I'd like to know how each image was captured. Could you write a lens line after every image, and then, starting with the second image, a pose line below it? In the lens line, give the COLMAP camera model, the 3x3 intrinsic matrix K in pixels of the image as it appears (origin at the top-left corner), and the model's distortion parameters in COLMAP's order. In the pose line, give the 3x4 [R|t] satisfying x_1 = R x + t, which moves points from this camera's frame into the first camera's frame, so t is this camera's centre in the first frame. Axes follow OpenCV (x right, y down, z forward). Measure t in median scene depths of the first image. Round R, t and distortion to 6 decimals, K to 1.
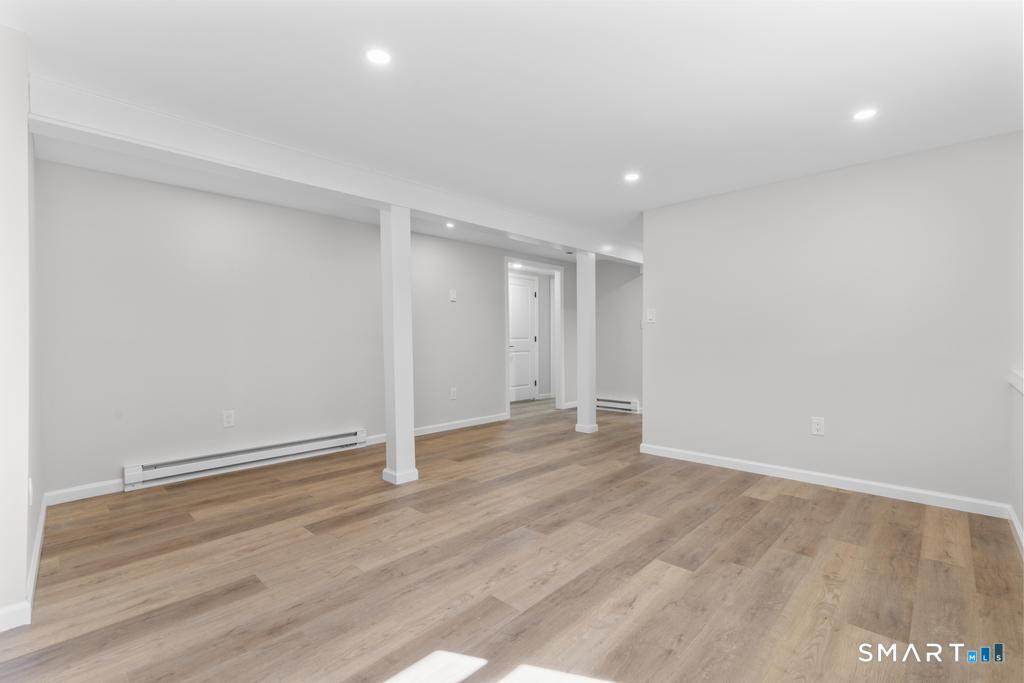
lens RADIAL K [[441.1, 0, 512.0], [0, 441.1, 341.5], [0, 0, 1]] dist [0.000043, 0.000011]
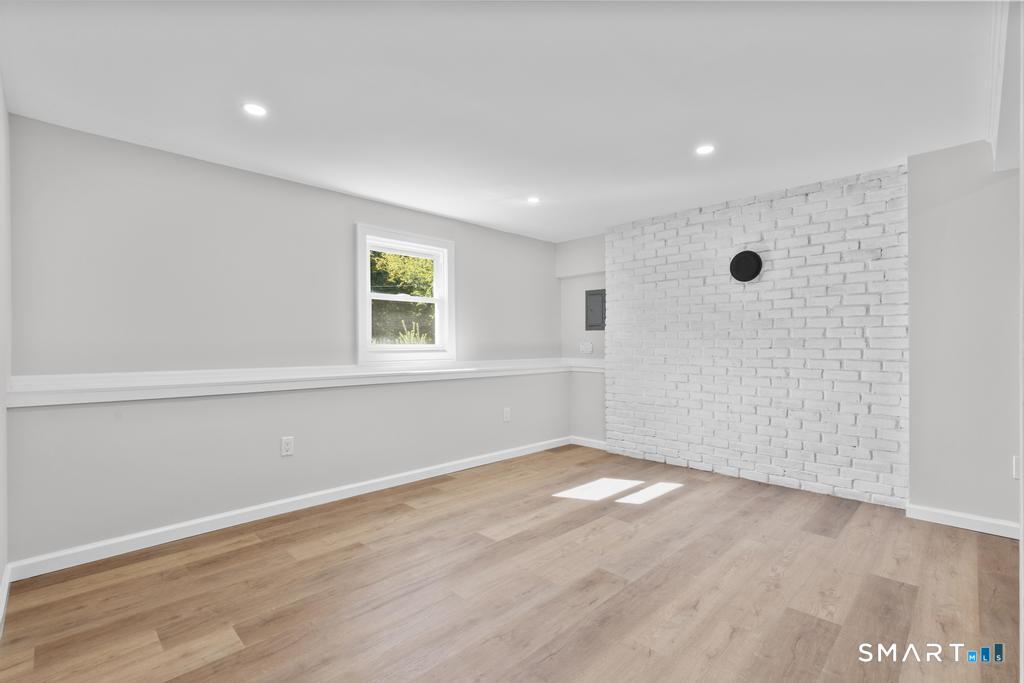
lens RADIAL K [[457.5, 0, 512.0], [0, 457.5, 341.5], [0, 0, 1]] dist [-0.000275, -0.000045]
pose [[-0.999741, 0.009123, 0.020834, 0.244897], [0.009136, 0.999958, 0.000543, -0.019128], [-0.020828, 0.000733, -0.999783, 2.040071]]
